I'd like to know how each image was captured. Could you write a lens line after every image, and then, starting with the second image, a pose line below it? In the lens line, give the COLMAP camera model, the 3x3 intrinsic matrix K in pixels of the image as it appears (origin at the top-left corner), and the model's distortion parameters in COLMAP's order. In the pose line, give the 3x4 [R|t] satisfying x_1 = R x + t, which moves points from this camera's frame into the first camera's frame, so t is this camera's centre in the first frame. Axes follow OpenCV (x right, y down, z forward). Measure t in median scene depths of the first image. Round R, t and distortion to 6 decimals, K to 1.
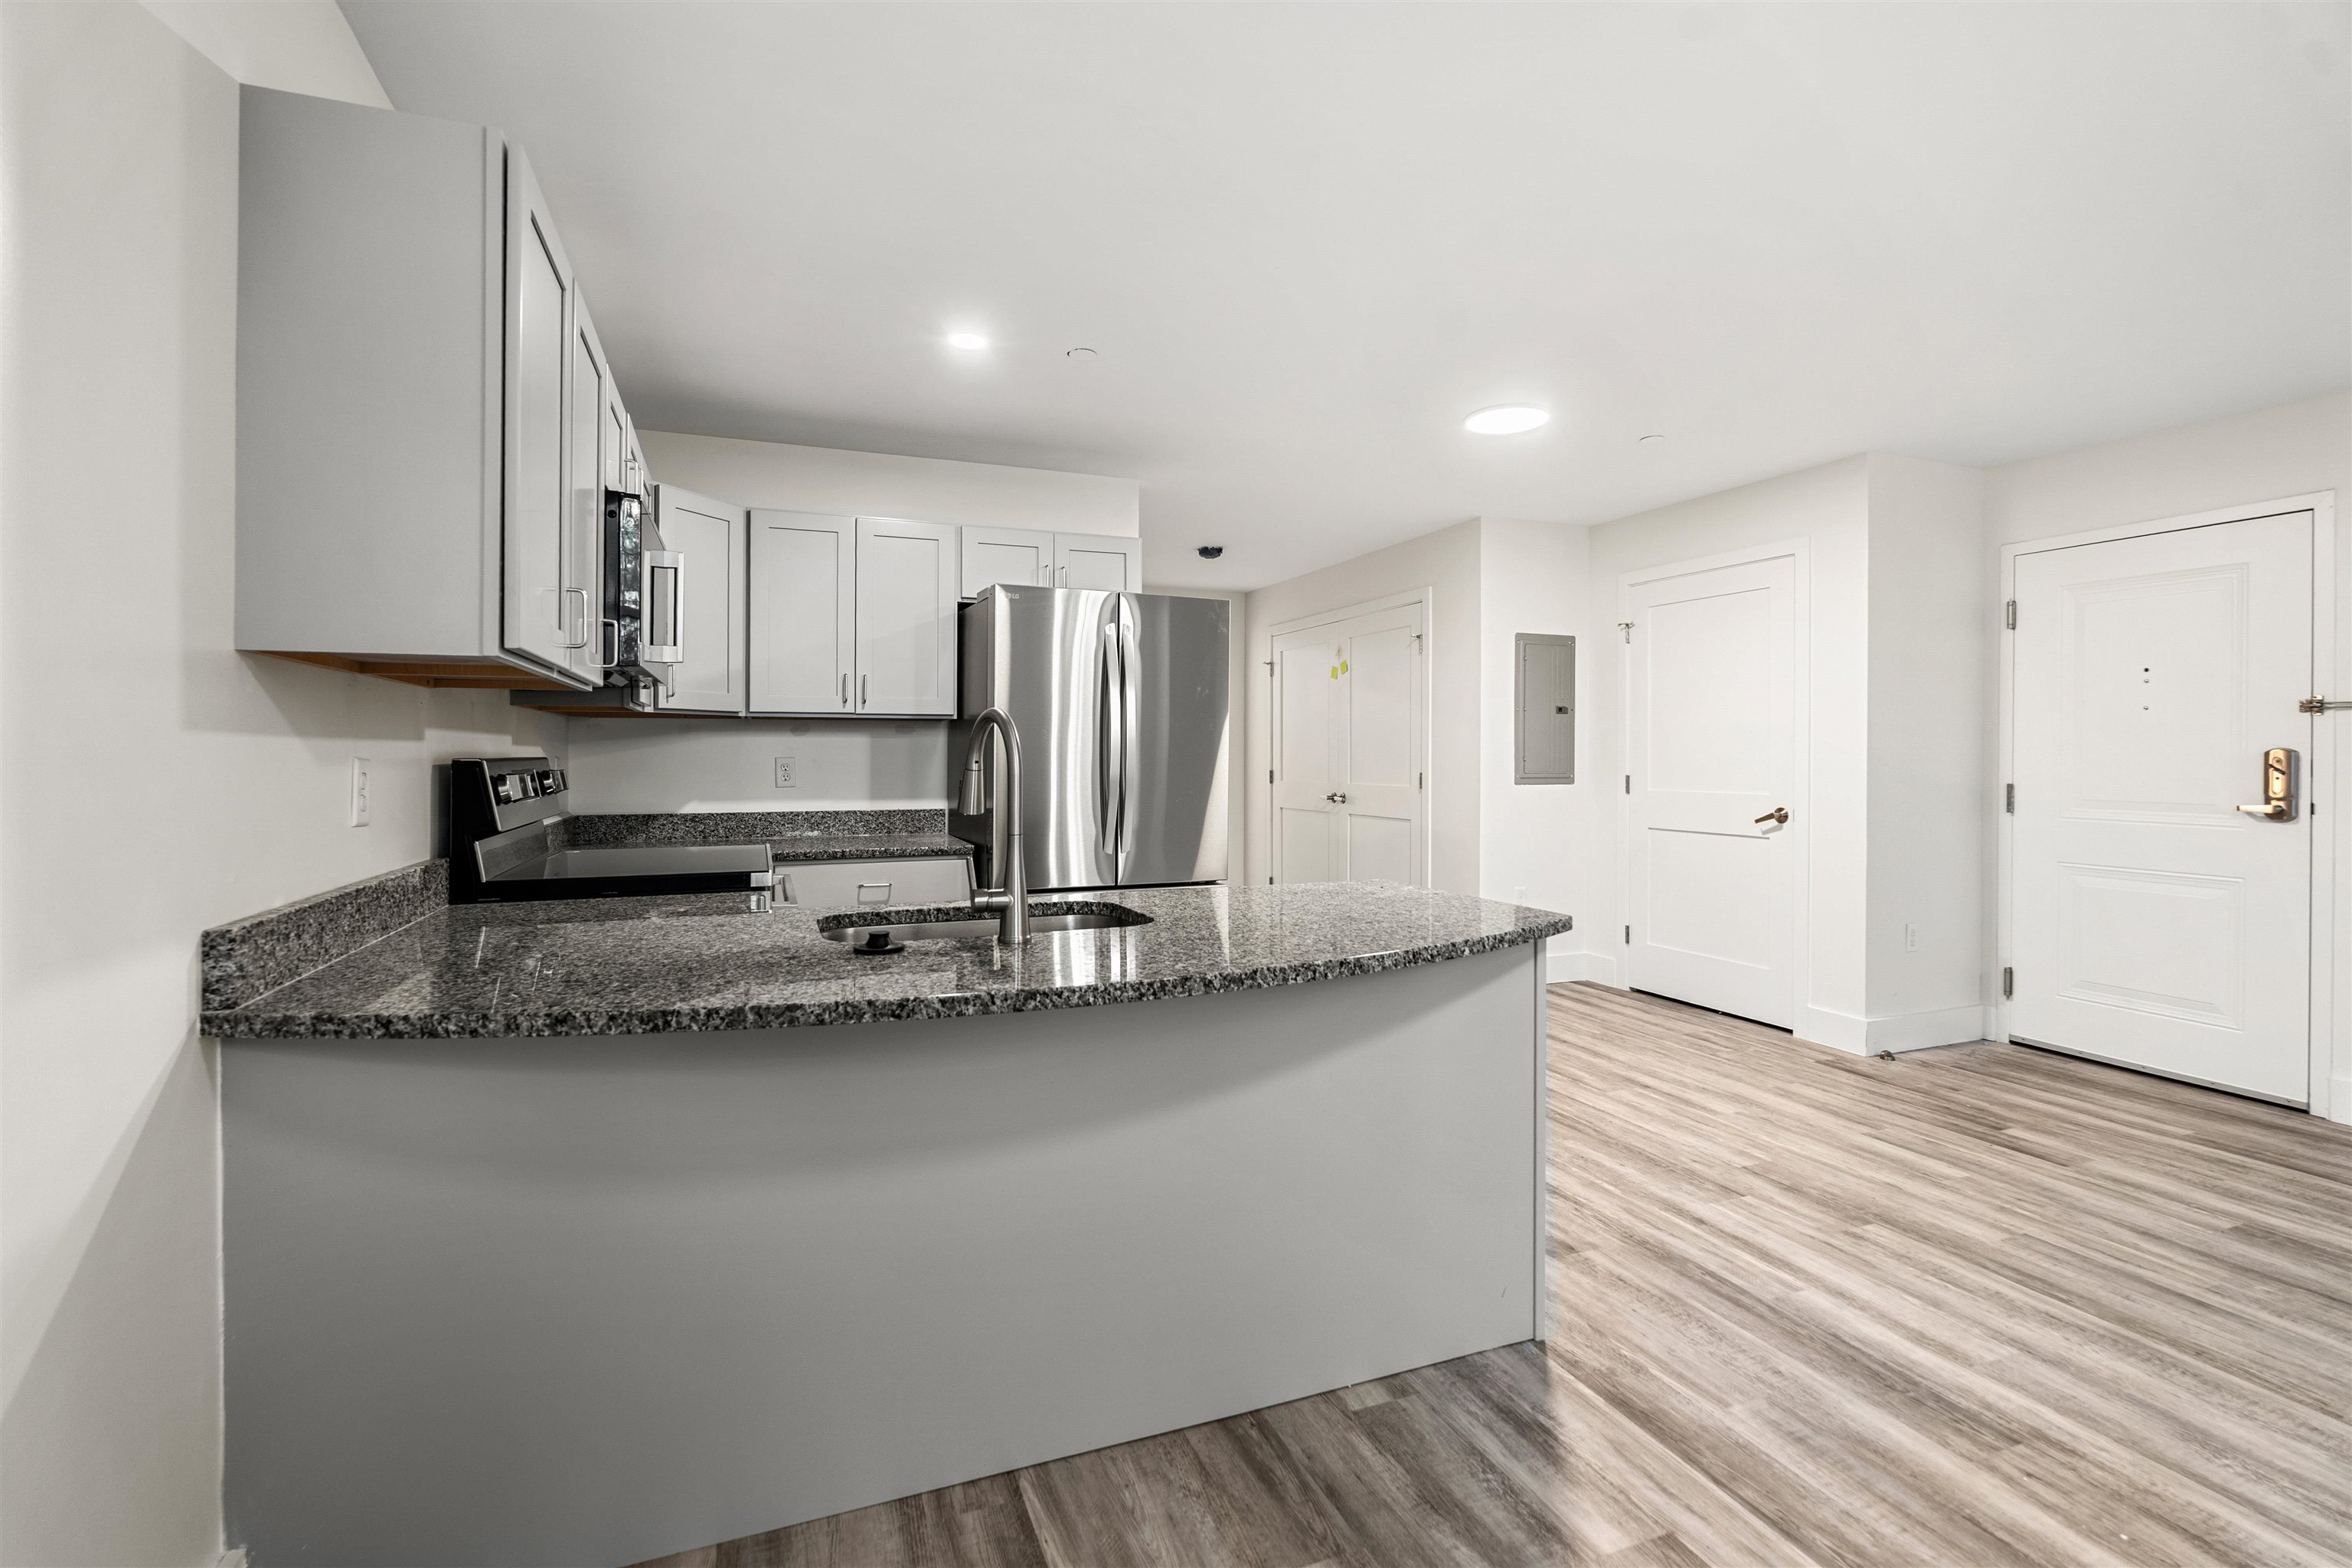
lens RADIAL K [[1054.0, 0, 1172.1], [0, 1054.0, 743.7], [0, 0, 1]] dist [-0.000163, -0.000421]
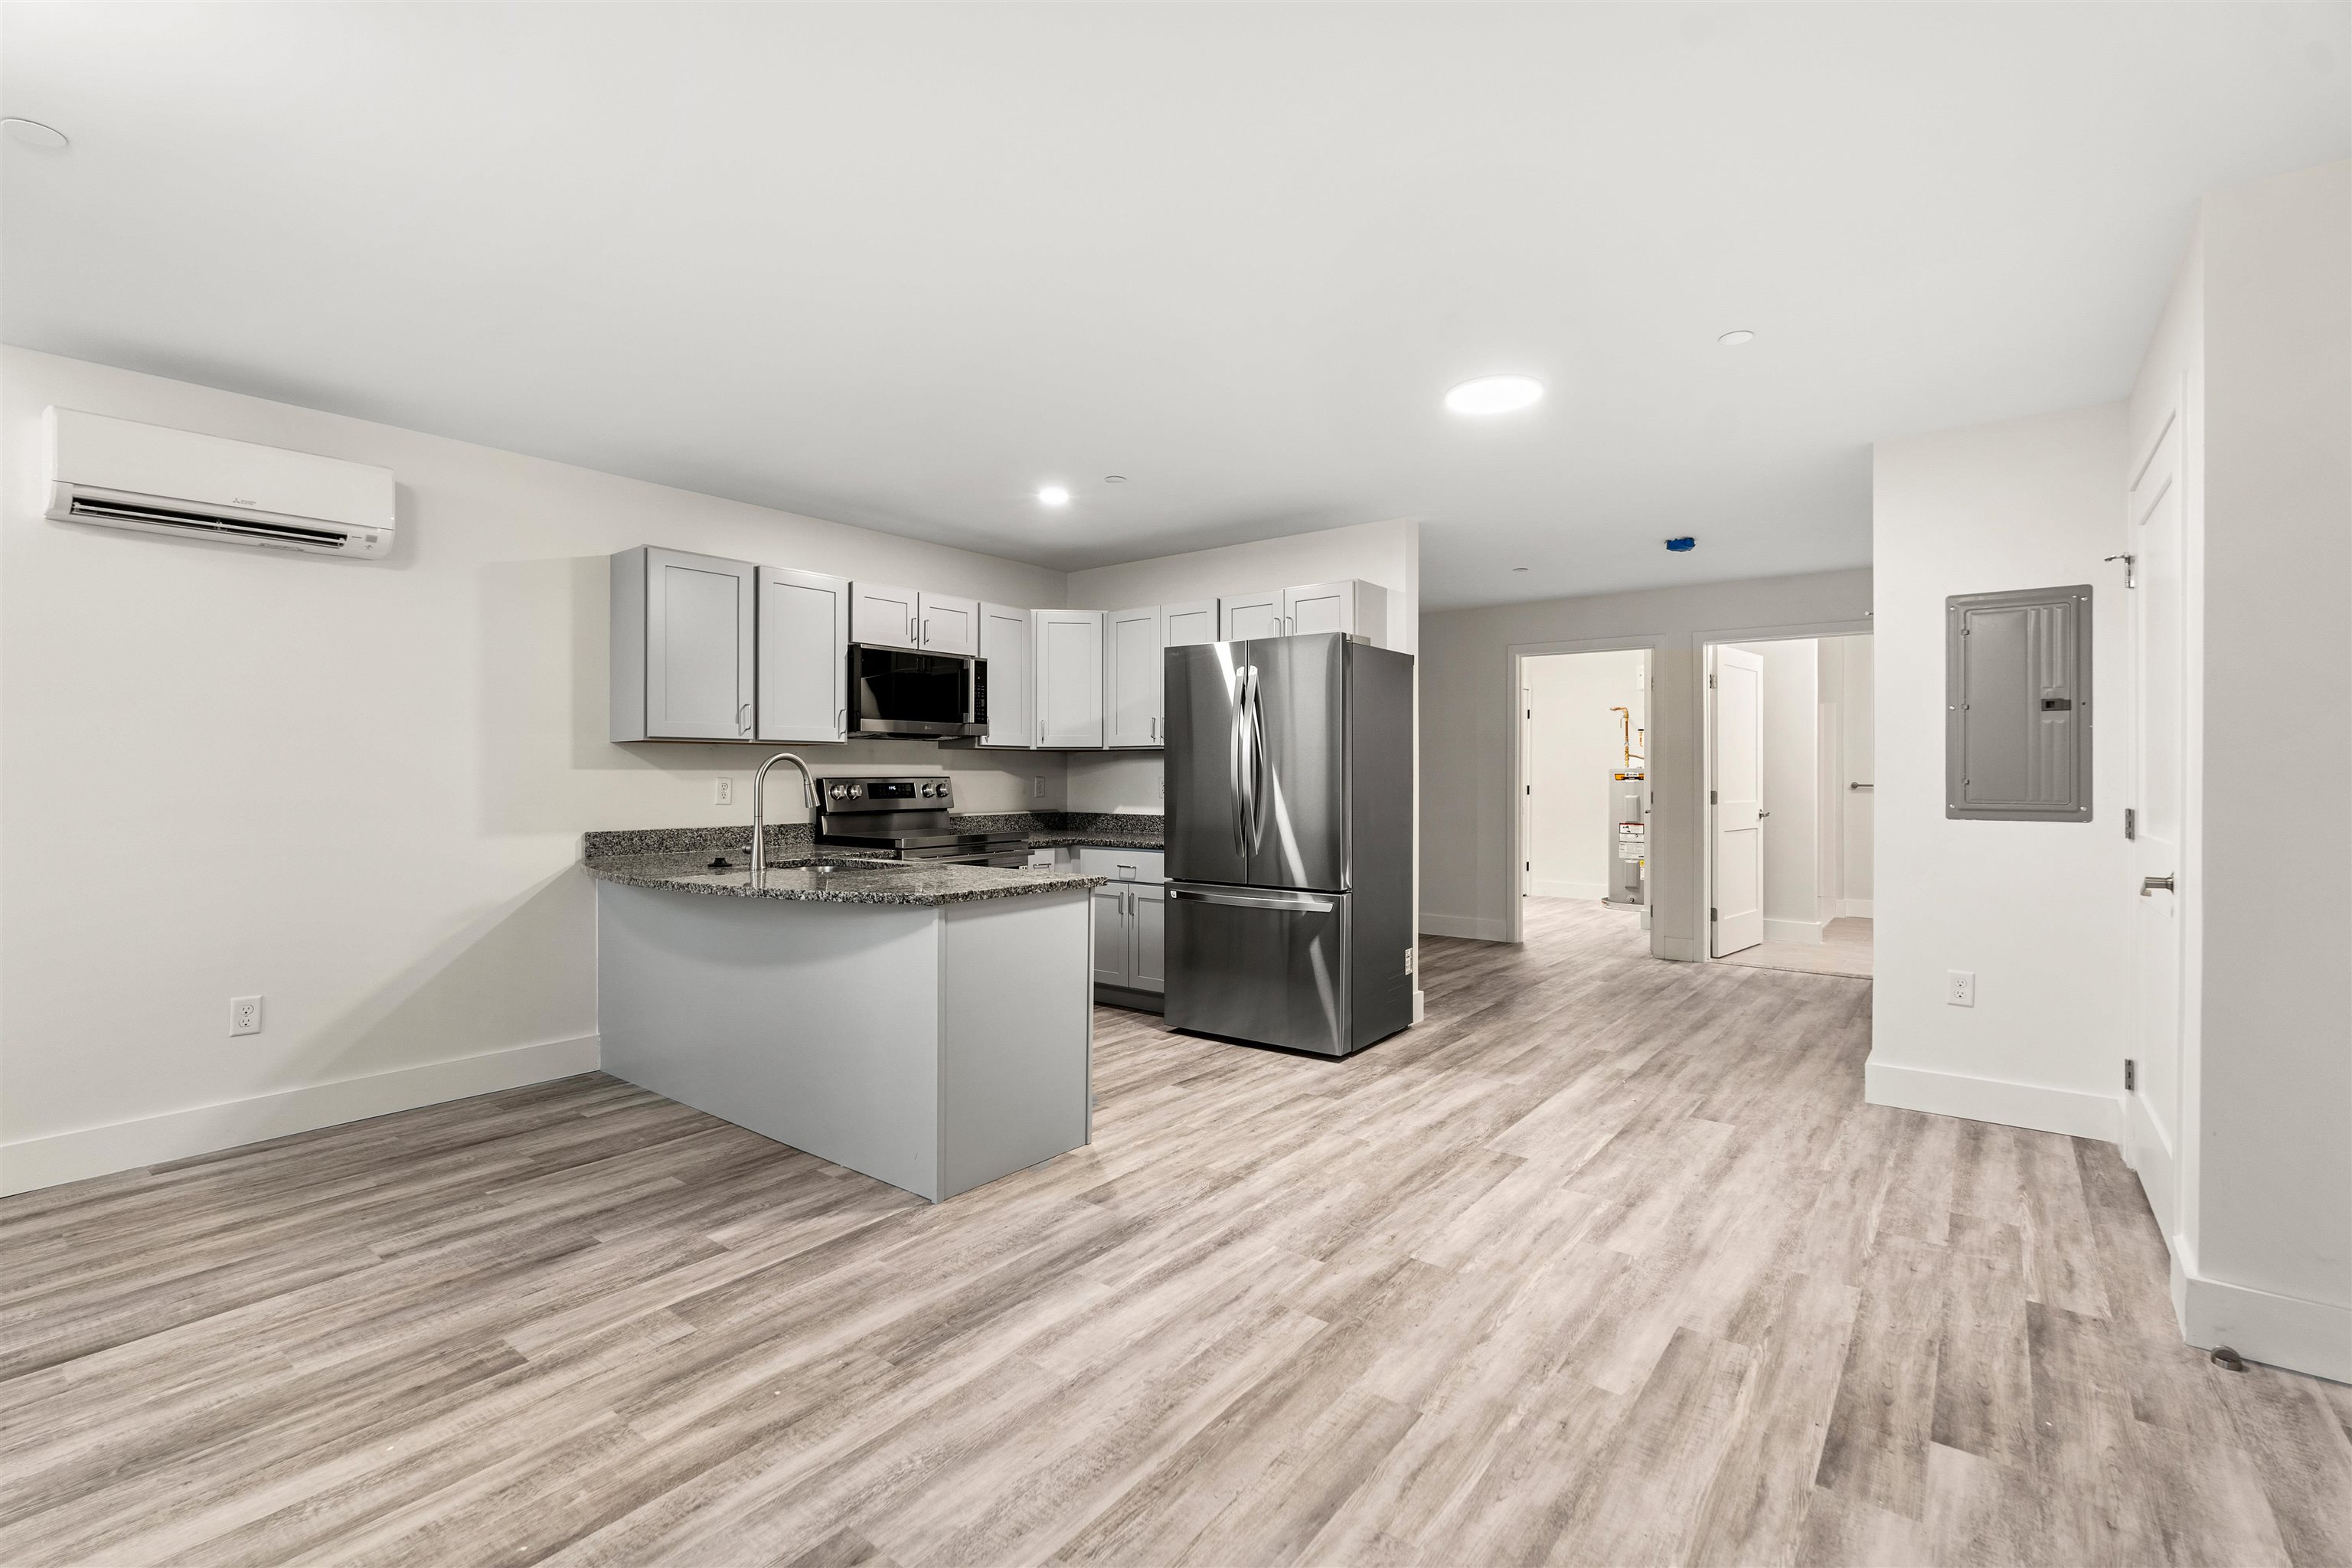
lens RADIAL K [[1042.4, 0, 1174.8], [0, 1042.4, 778.4], [0, 0, 1]] dist [-0.001675, -0.000417]
pose [[0.505019, -0.000381, -0.863108, 1.437941], [0.011664, 0.999912, 0.006383, 0.009292], [0.863030, -0.013290, 0.504978, 0.511291]]
